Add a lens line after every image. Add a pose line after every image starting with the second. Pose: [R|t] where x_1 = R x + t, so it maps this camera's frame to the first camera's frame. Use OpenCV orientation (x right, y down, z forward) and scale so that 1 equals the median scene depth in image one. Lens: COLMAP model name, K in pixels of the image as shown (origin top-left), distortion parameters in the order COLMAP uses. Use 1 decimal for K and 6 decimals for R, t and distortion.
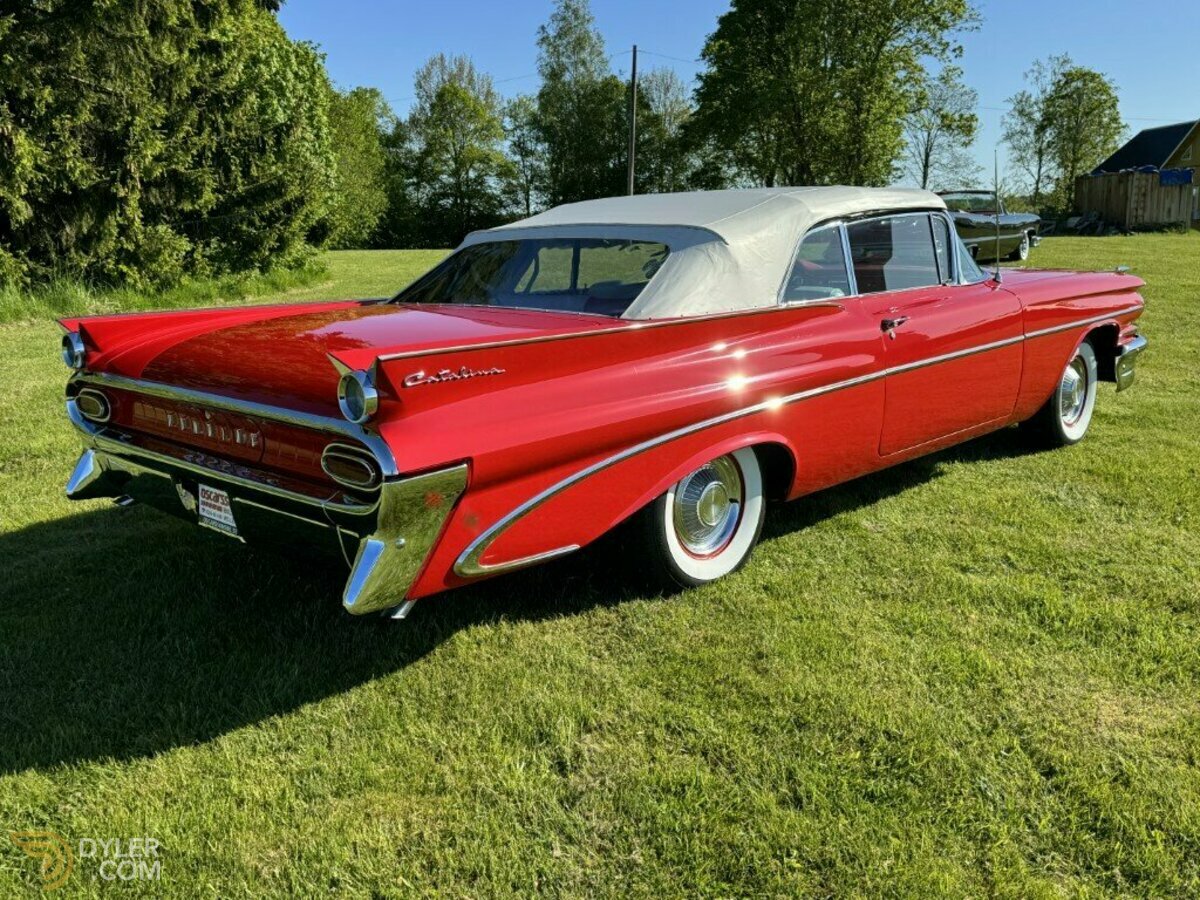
lens RADIAL K [[1057.7, 0, 601.7], [0, 1057.7, 453.0], [0, 0, 1]] dist [0.165076, -0.347782]
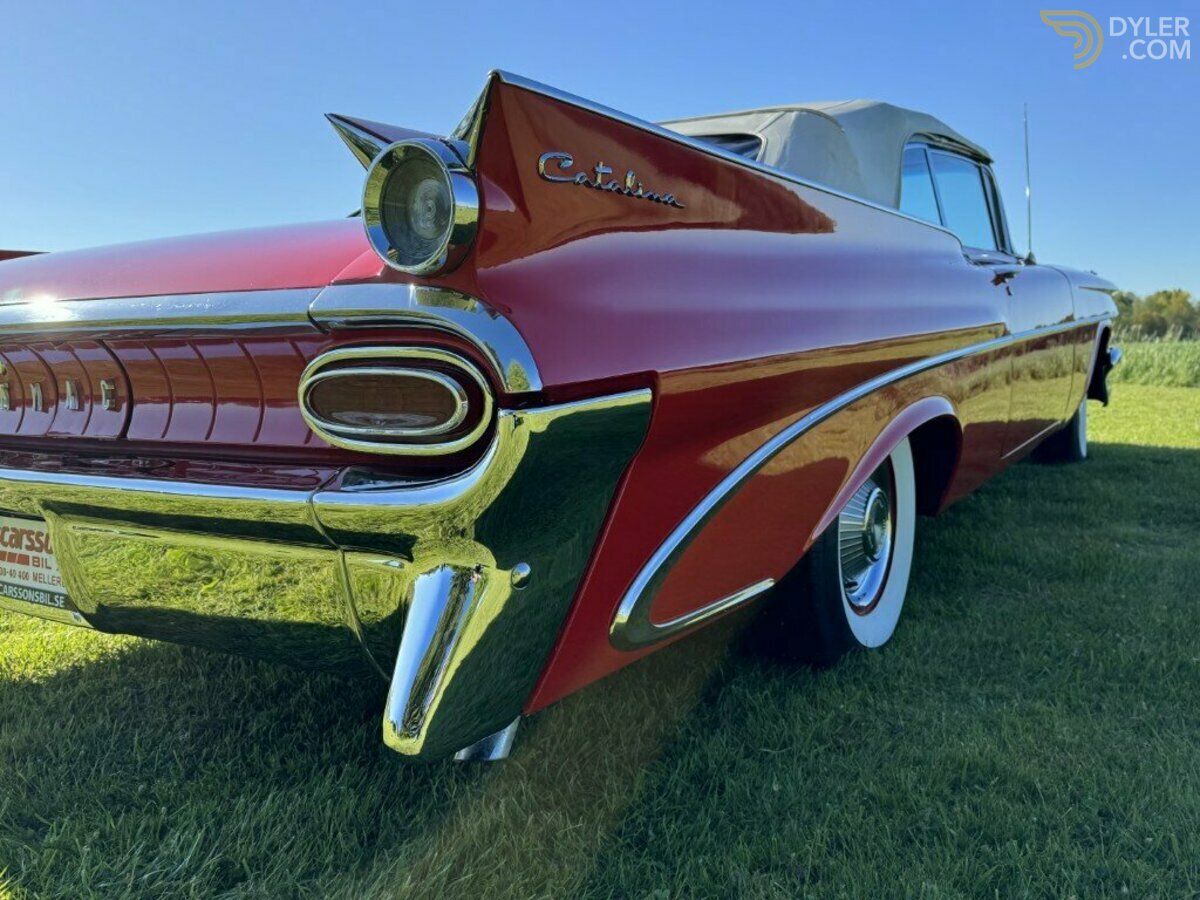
lens RADIAL K [[1016.1, 0, 595.8], [0, 1016.1, 454.0], [0, 0, 1]] dist [0.047324, -0.081721]
pose [[0.978521, -0.036342, 0.202917, -0.193075], [0.056422, 0.993966, -0.094065, 0.062721], [-0.198274, 0.103494, 0.974667, 0.487700]]
